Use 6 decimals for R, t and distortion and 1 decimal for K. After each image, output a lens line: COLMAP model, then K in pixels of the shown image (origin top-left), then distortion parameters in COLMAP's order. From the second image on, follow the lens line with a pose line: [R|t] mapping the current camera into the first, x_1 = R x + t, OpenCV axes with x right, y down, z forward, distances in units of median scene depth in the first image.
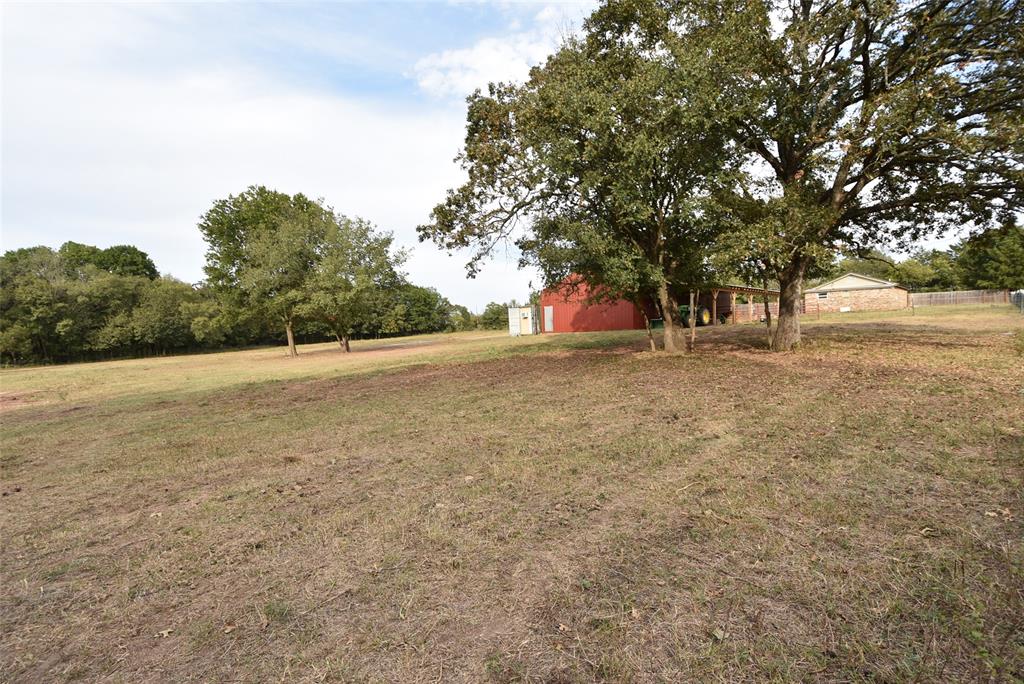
lens RADIAL K [[449.7, 0, 509.1], [0, 449.7, 353.7], [0, 0, 1]] dist [0.002142, -0.014704]
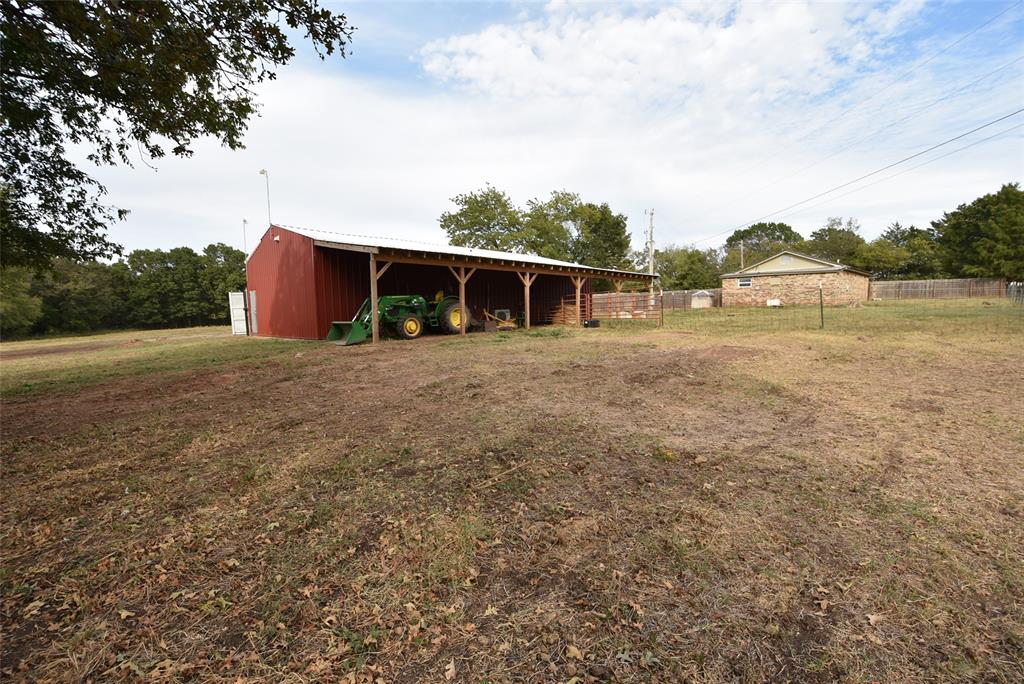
lens RADIAL K [[429.7, 0, 512.0], [0, 429.7, 342.0], [0, 0, 1]] dist [-0.001899, -0.013266]
pose [[0.999822, 0.018407, -0.004088, 0.298846], [-0.018313, 0.999592, 0.021936, -0.038116], [0.004490, -0.021857, 0.999751, 0.280562]]
